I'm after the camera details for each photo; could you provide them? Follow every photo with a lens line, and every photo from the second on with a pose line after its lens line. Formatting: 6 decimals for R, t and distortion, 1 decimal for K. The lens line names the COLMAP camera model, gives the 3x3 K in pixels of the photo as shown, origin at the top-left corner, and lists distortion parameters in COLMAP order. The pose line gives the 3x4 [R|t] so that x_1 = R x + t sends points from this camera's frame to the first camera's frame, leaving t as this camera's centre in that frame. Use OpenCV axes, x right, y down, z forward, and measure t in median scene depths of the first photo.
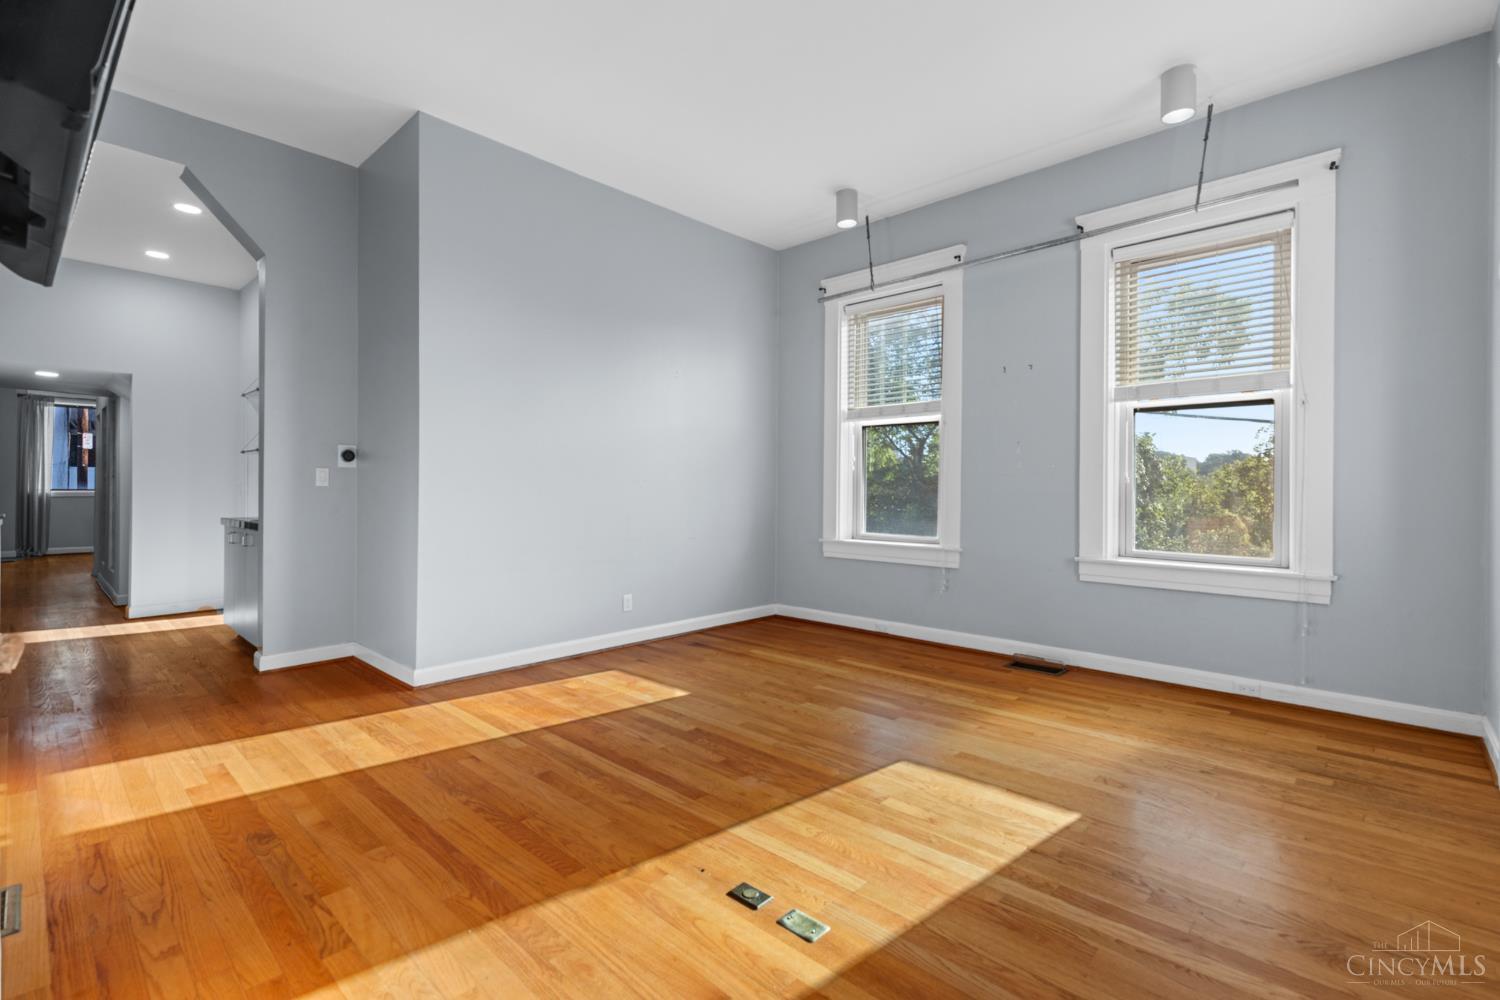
lens RADIAL K [[692.2, 0, 747.1], [0, 692.2, 489.5], [0, 0, 1]] dist [0.009069, -0.000590]
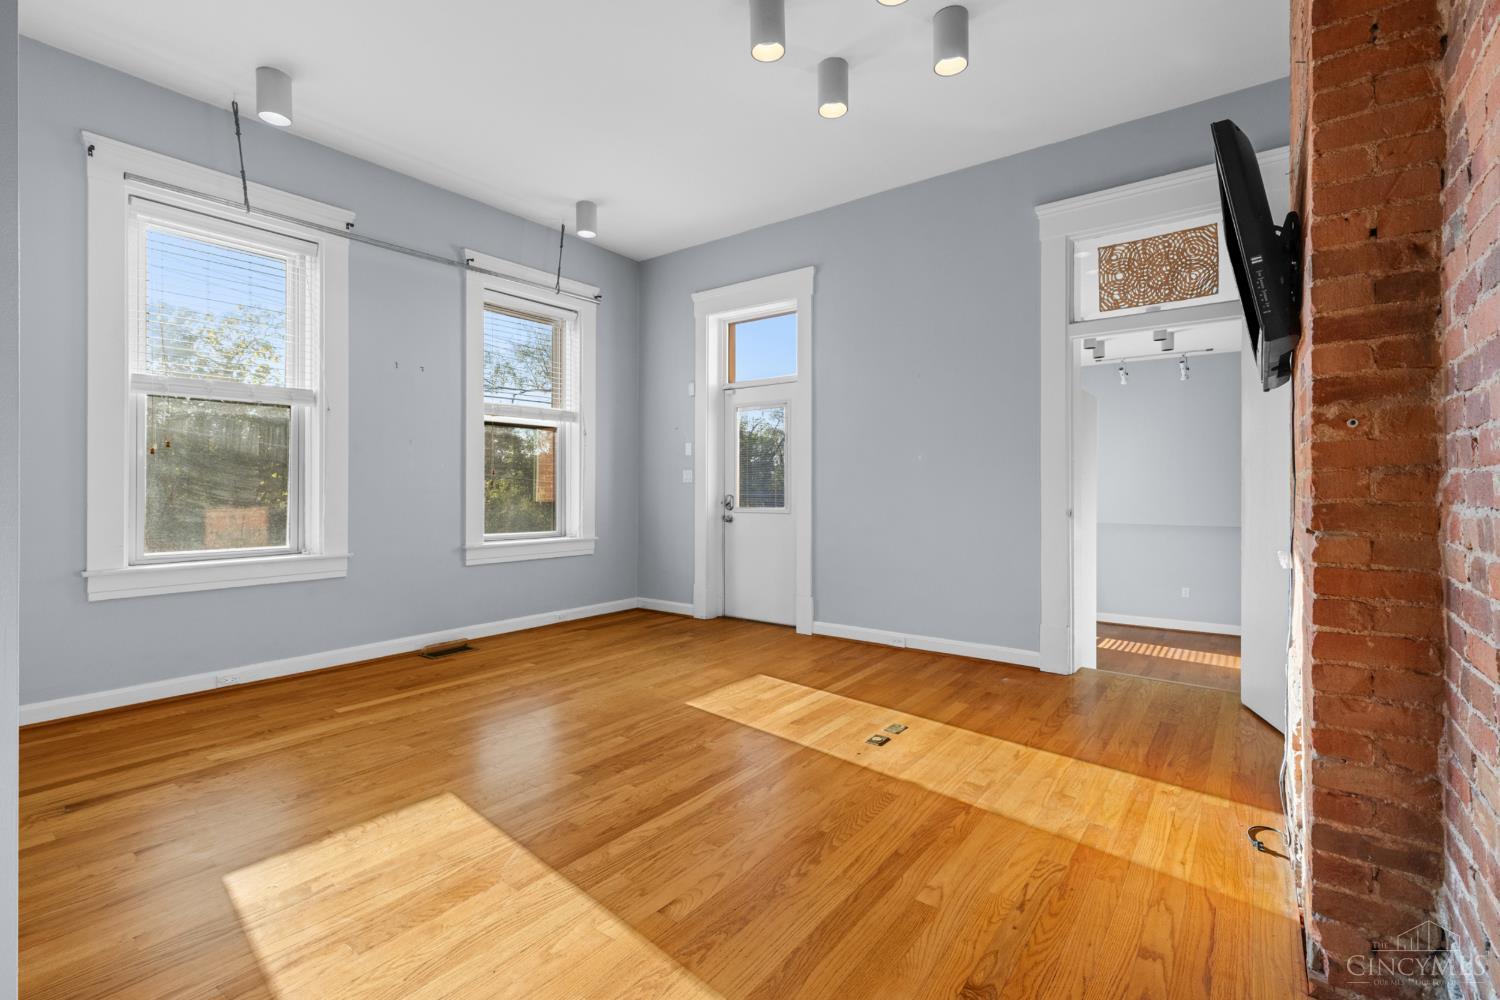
lens RADIAL K [[669.5, 0, 739.6], [0, 669.5, 495.9], [0, 0, 1]] dist [0.004724, -0.000130]
pose [[-0.100744, -0.019209, 0.994727, -0.794965], [-0.000794, 0.999815, 0.019227, -0.007873], [-0.994912, 0.001147, -0.100740, 0.779073]]
